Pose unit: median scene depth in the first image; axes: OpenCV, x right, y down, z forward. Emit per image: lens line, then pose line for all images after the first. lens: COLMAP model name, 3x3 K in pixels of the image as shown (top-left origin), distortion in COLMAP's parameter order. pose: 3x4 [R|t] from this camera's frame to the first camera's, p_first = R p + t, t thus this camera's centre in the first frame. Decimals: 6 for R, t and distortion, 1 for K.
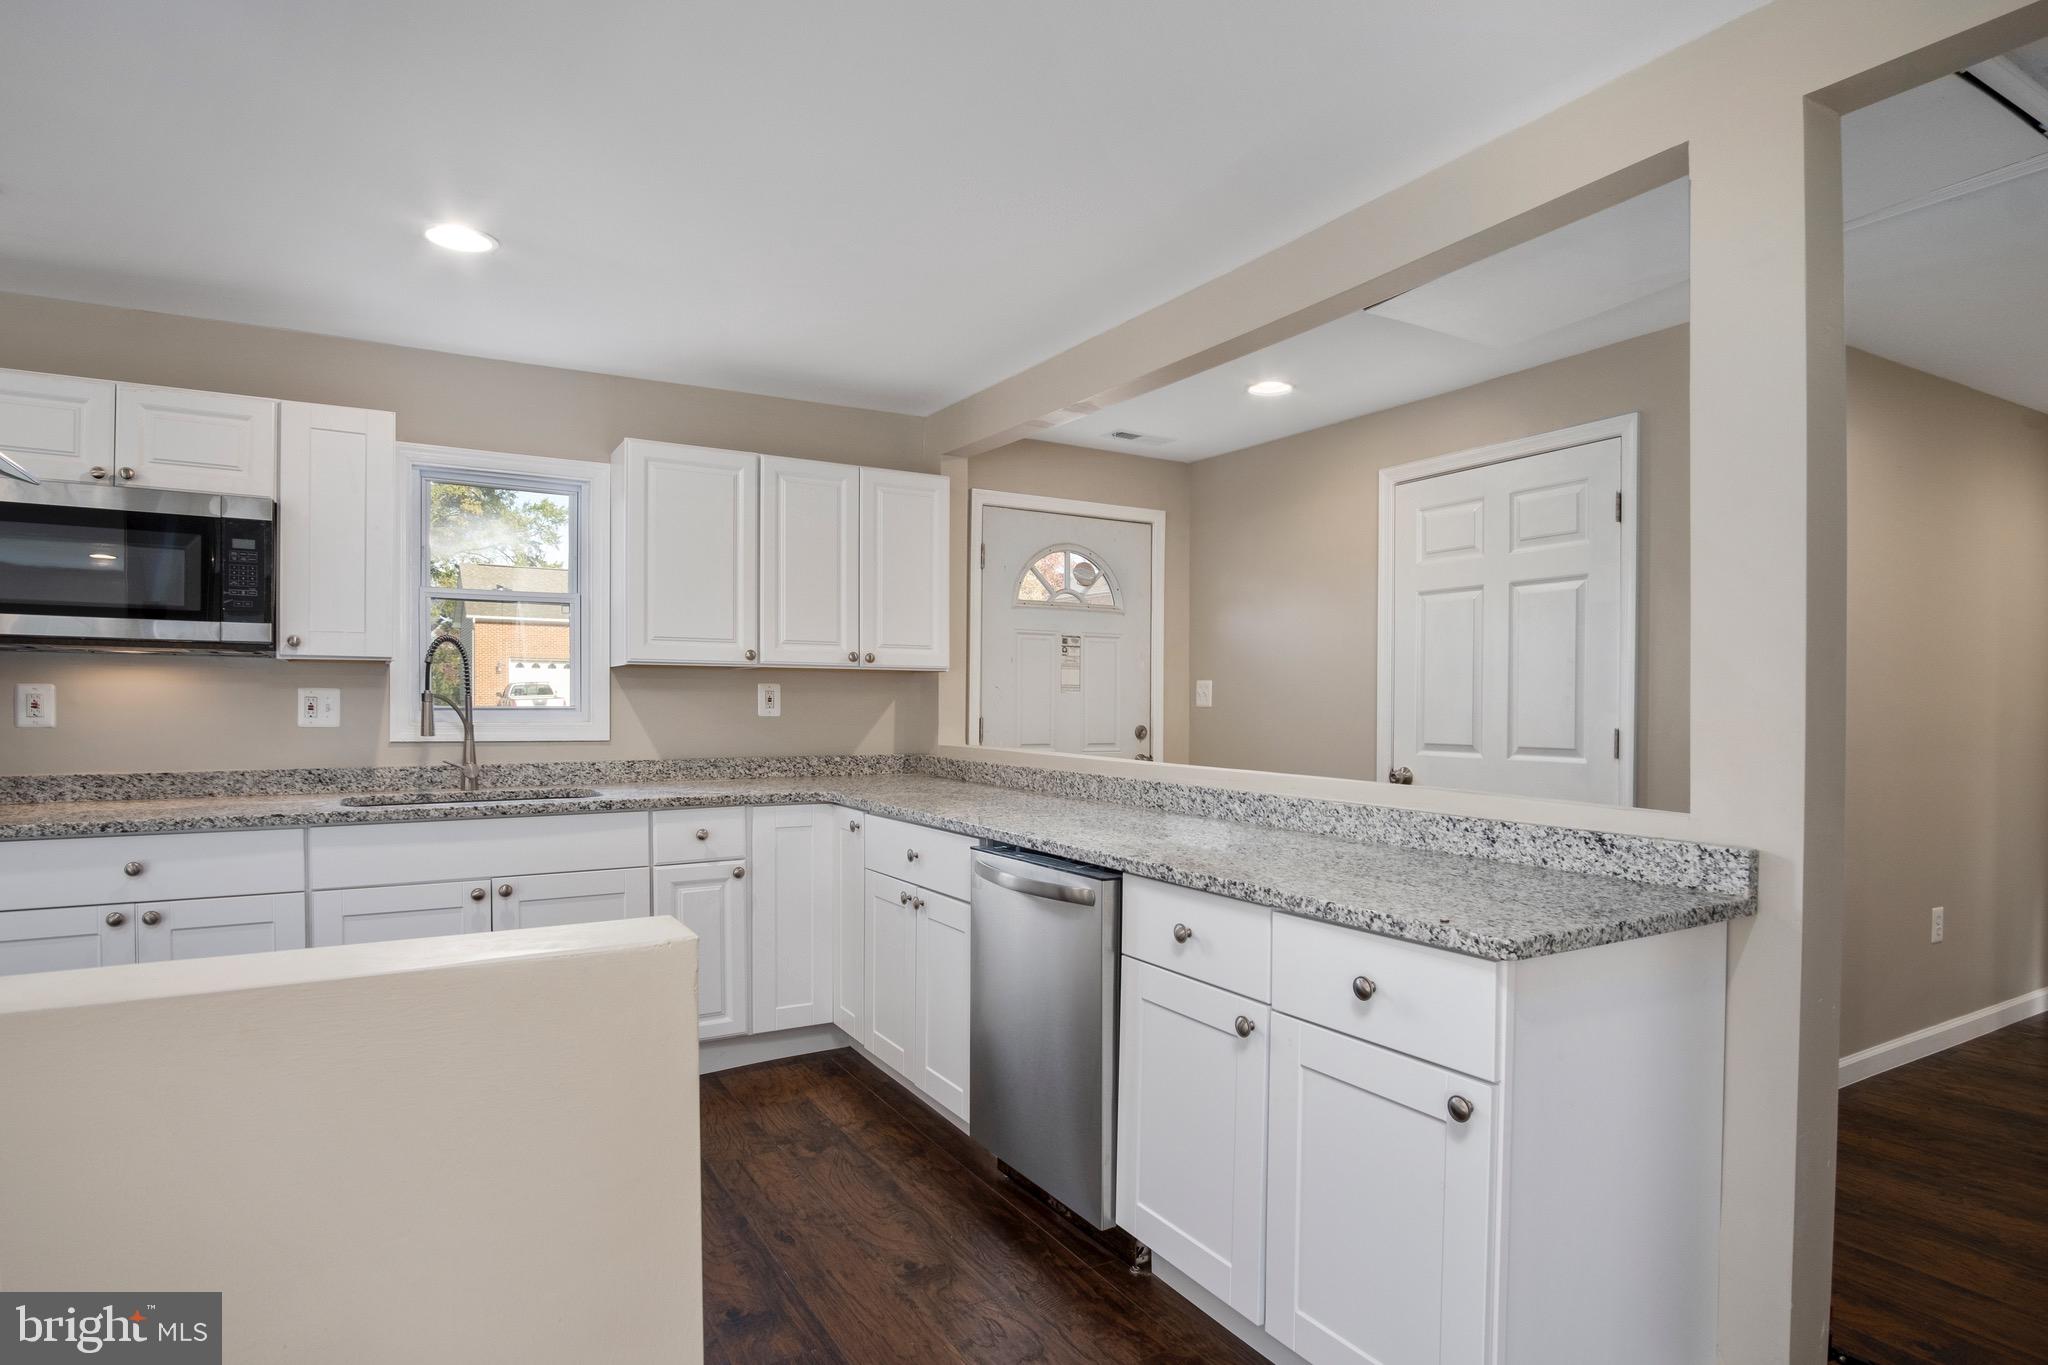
lens RADIAL K [[1117.7, 0, 1023.9], [0, 1117.7, 715.0], [0, 0, 1]] dist [-0.028446, 0.002732]
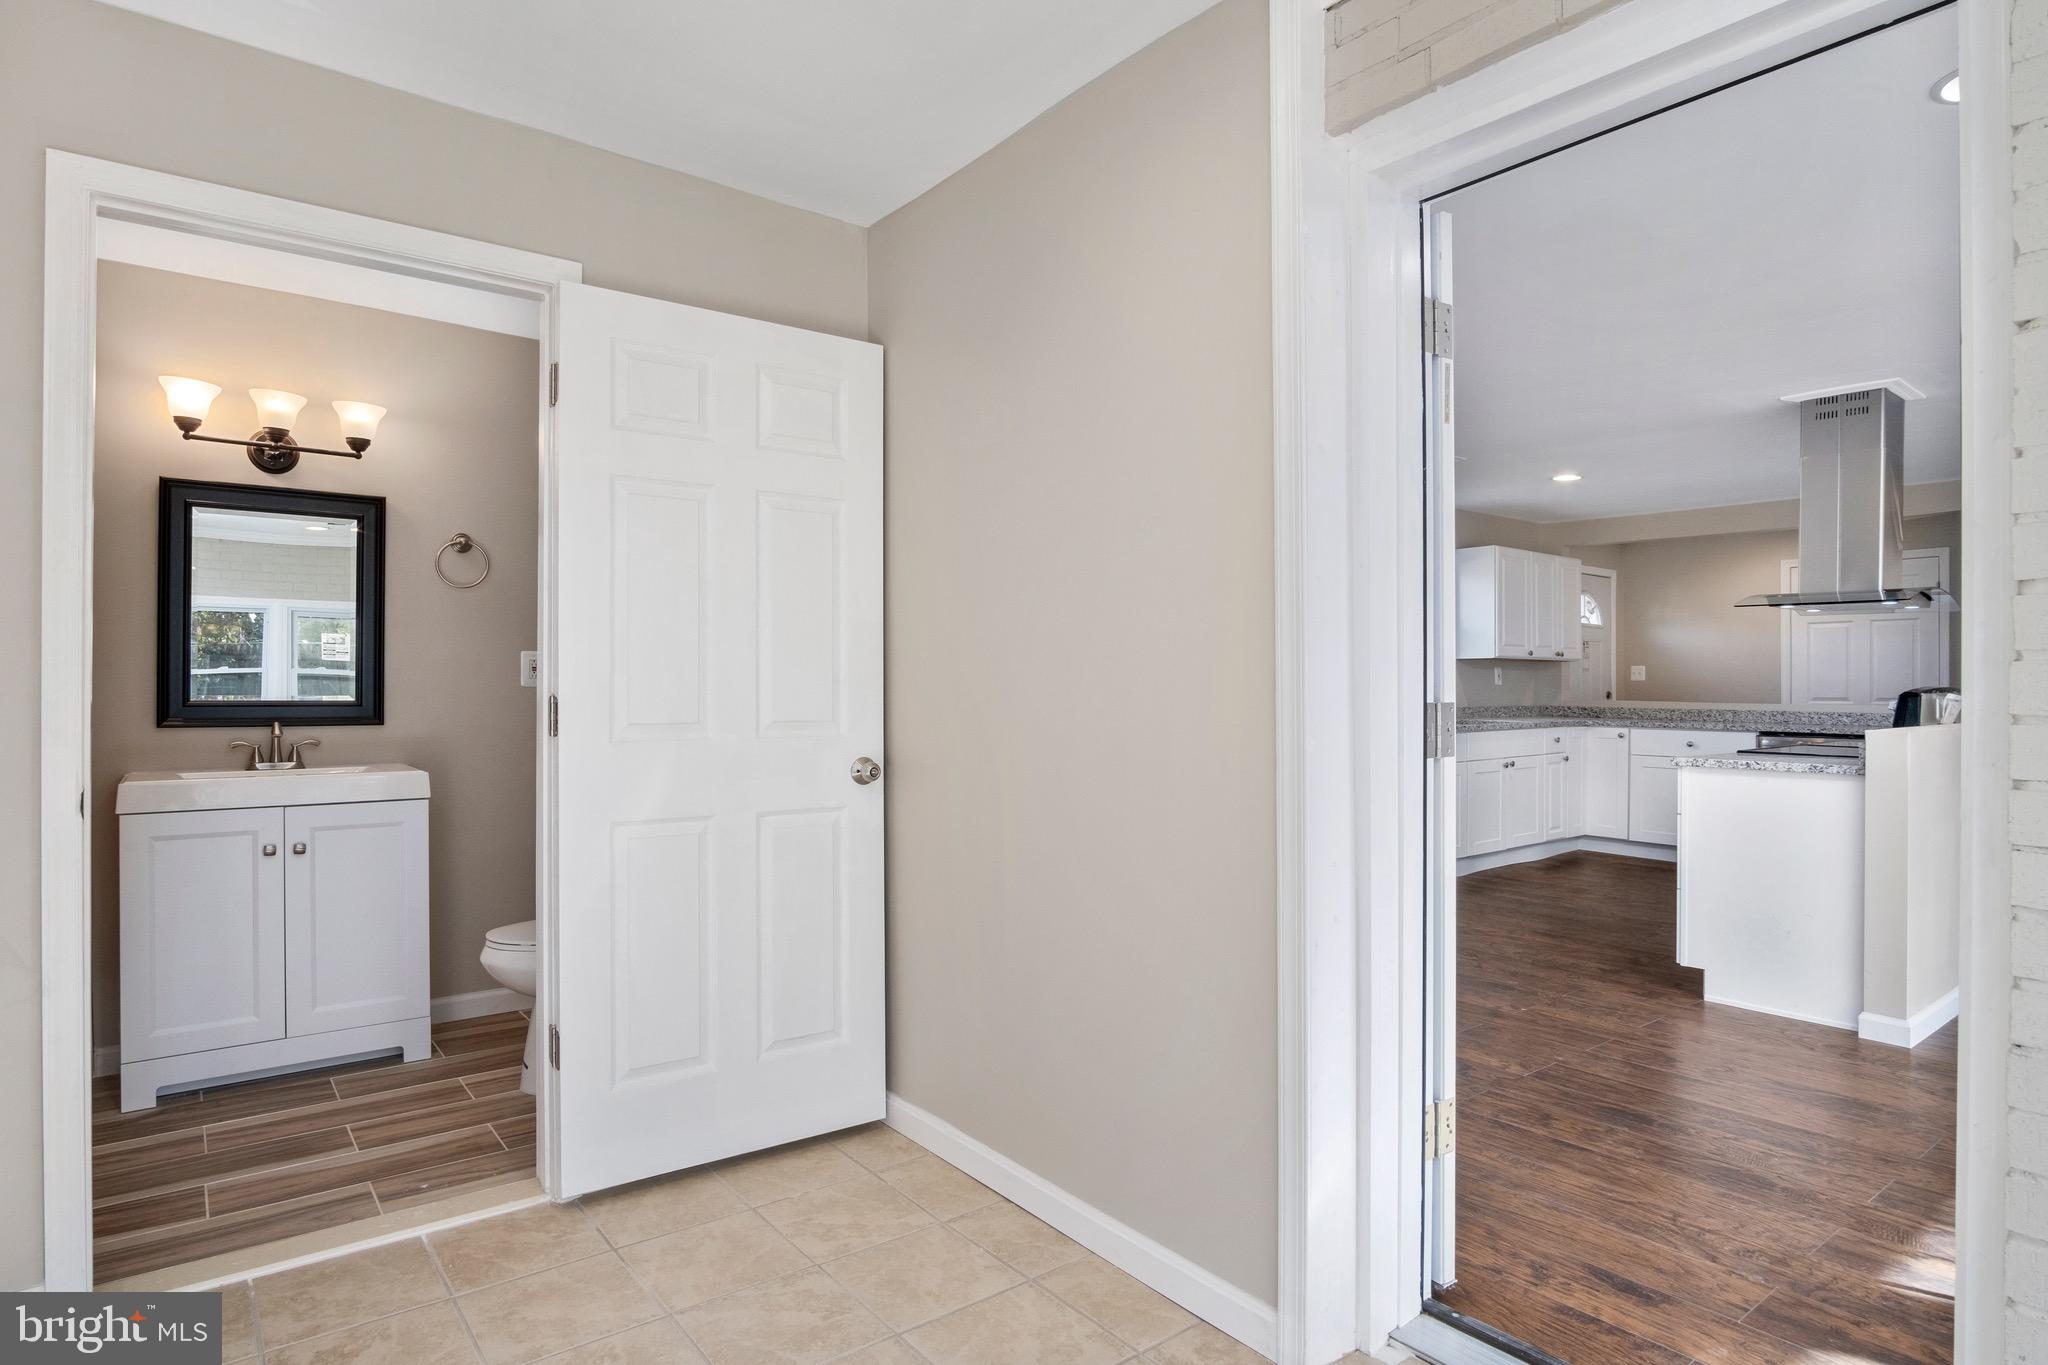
lens RADIAL K [[1112.9, 0, 1024.0], [0, 1112.9, 682.5], [0, 0, 1]] dist [-0.024085, 0.001542]
pose [[0.991002, -0.001304, 0.133843, -1.686833], [0.003051, 0.999913, -0.012848, 0.025199], [-0.133814, 0.013141, 0.990919, -1.000646]]
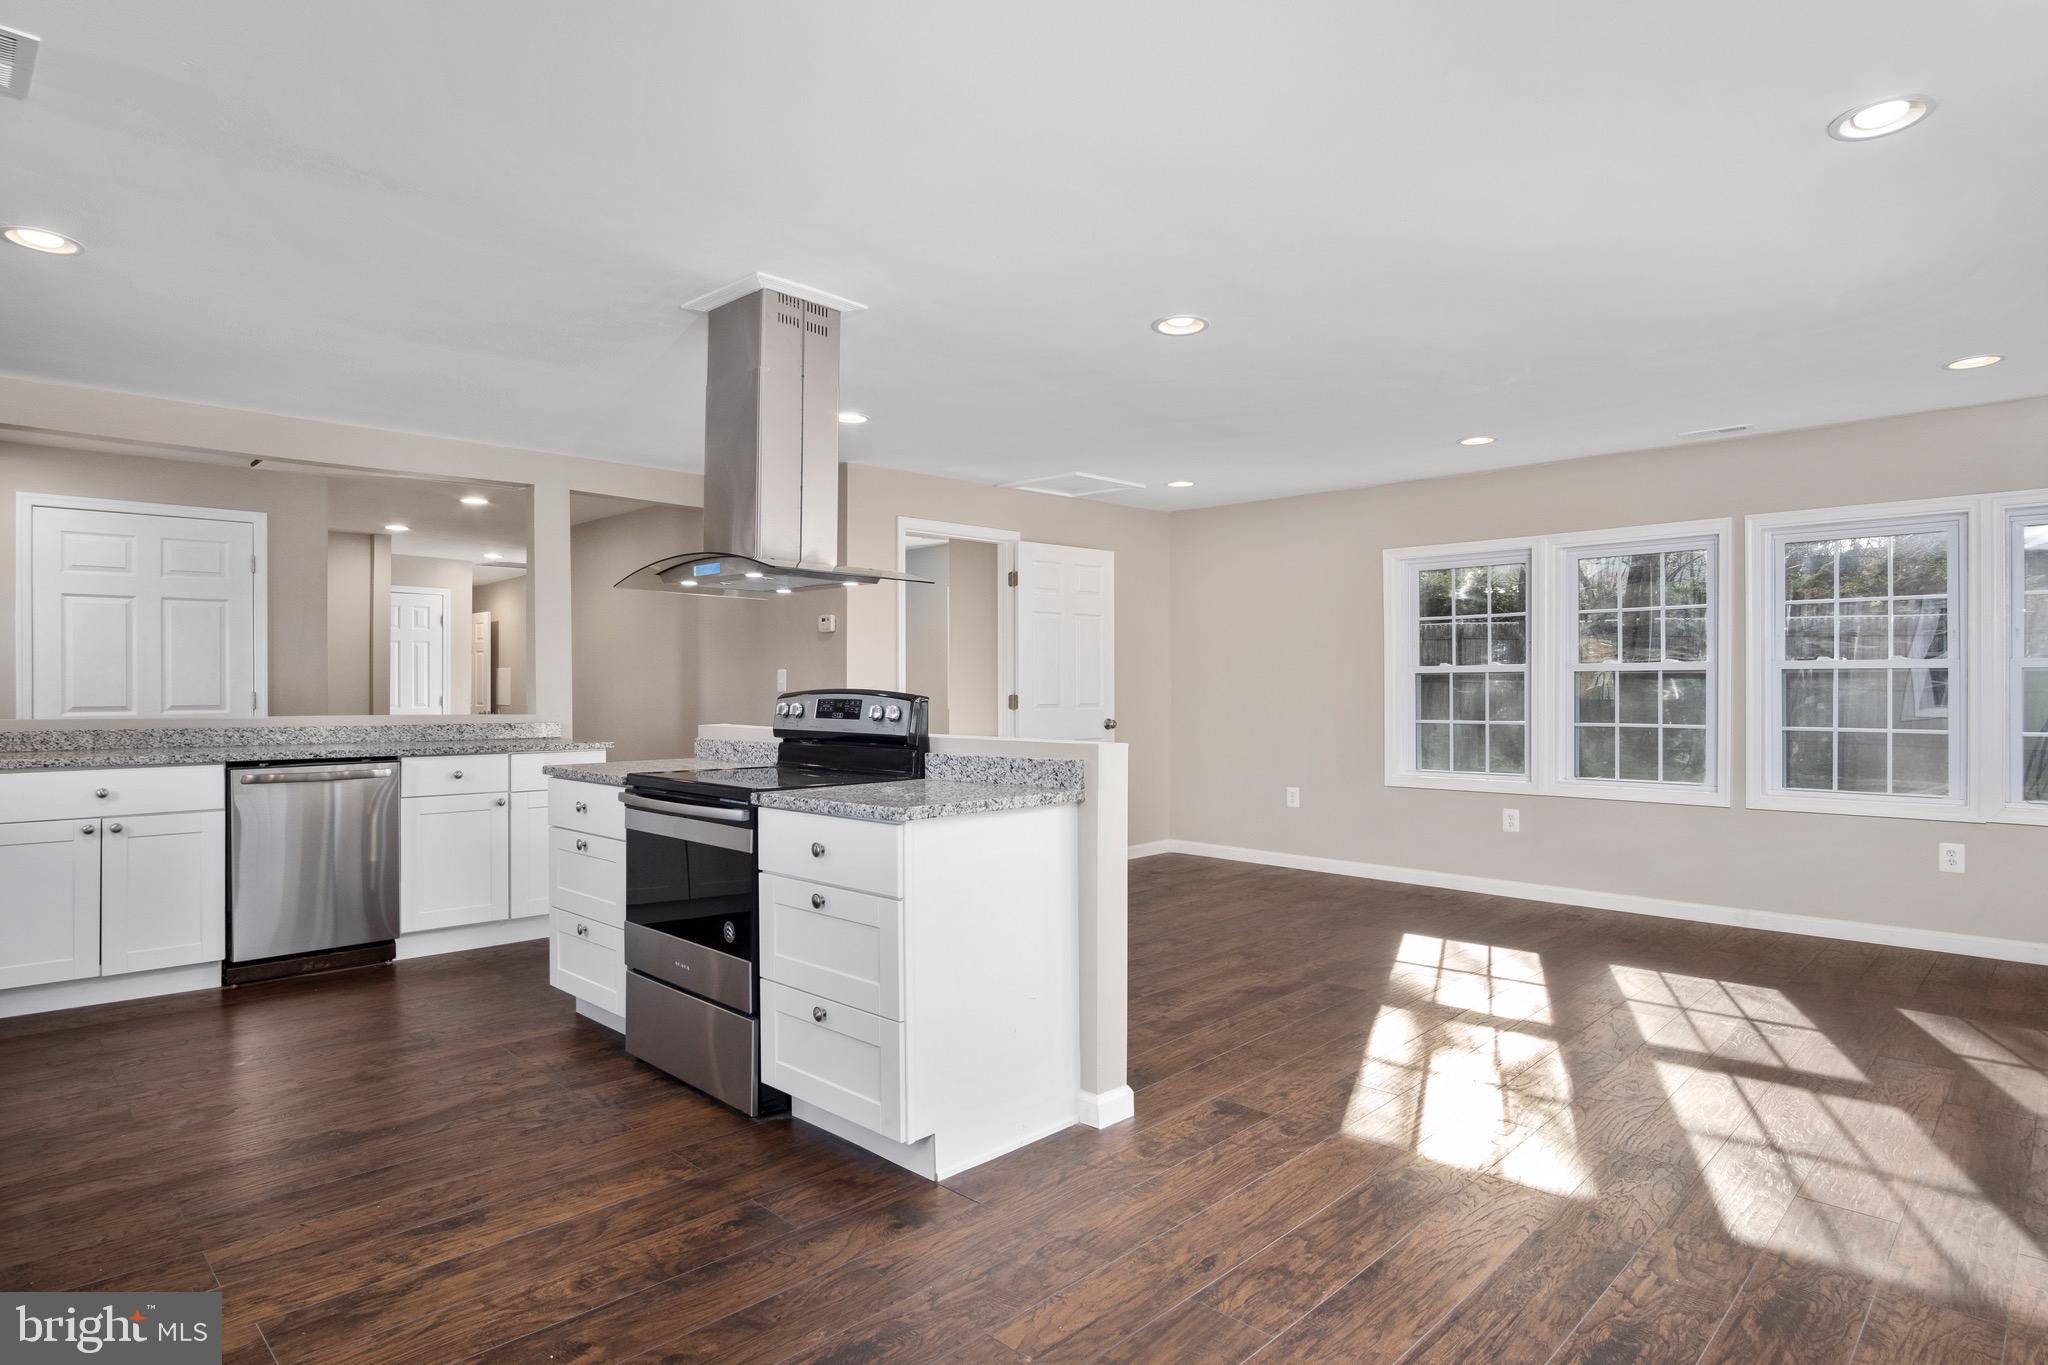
lens RADIAL K [[1119.9, 0, 1024.0], [0, 1119.9, 682.5], [0, 0, 1]] dist [-0.016369, 0.000072]
pose [[-0.261371, 0.000580, 0.965238, -1.550269], [0.013193, 0.999909, 0.002971, 0.009326], [-0.965148, 0.013511, -0.261354, 0.308439]]
